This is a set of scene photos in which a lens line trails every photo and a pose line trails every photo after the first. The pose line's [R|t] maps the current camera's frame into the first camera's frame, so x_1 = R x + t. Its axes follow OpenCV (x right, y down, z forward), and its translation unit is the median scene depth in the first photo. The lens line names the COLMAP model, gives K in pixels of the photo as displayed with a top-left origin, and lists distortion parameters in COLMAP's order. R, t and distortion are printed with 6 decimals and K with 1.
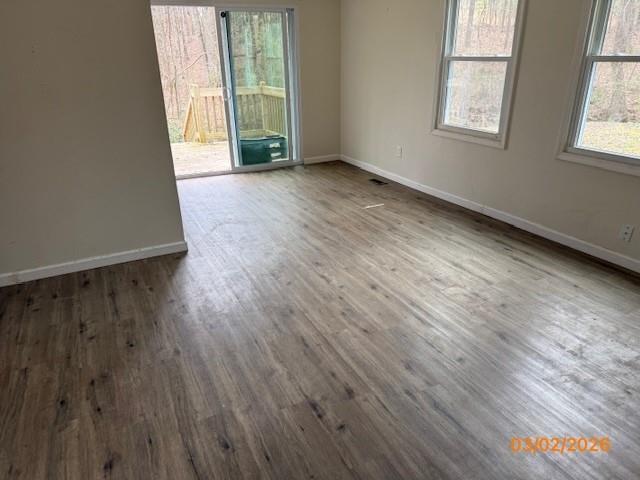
lens RADIAL K [[449.5, 0, 338.4], [0, 449.5, 239.1], [0, 0, 1]] dist [0.090761, -0.108948]
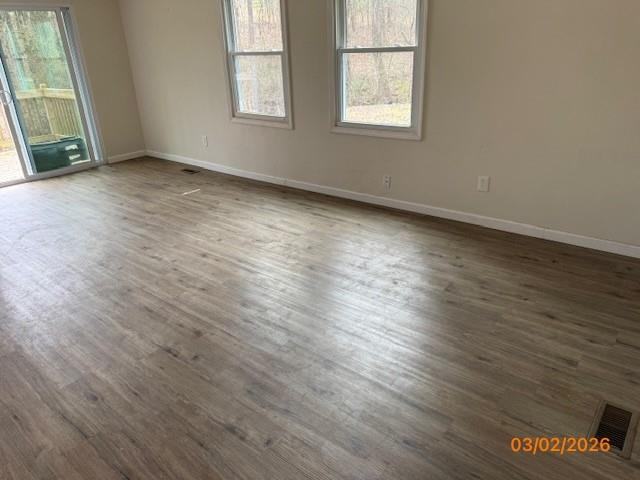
lens RADIAL K [[449.5, 0, 338.4], [0, 449.5, 239.1], [0, 0, 1]] dist [0.090761, -0.108948]
pose [[0.912819, -0.179957, 0.366575, -0.020957], [0.177548, 0.983275, 0.040587, 0.070920], [-0.367748, 0.028036, 0.929503, -0.174937]]
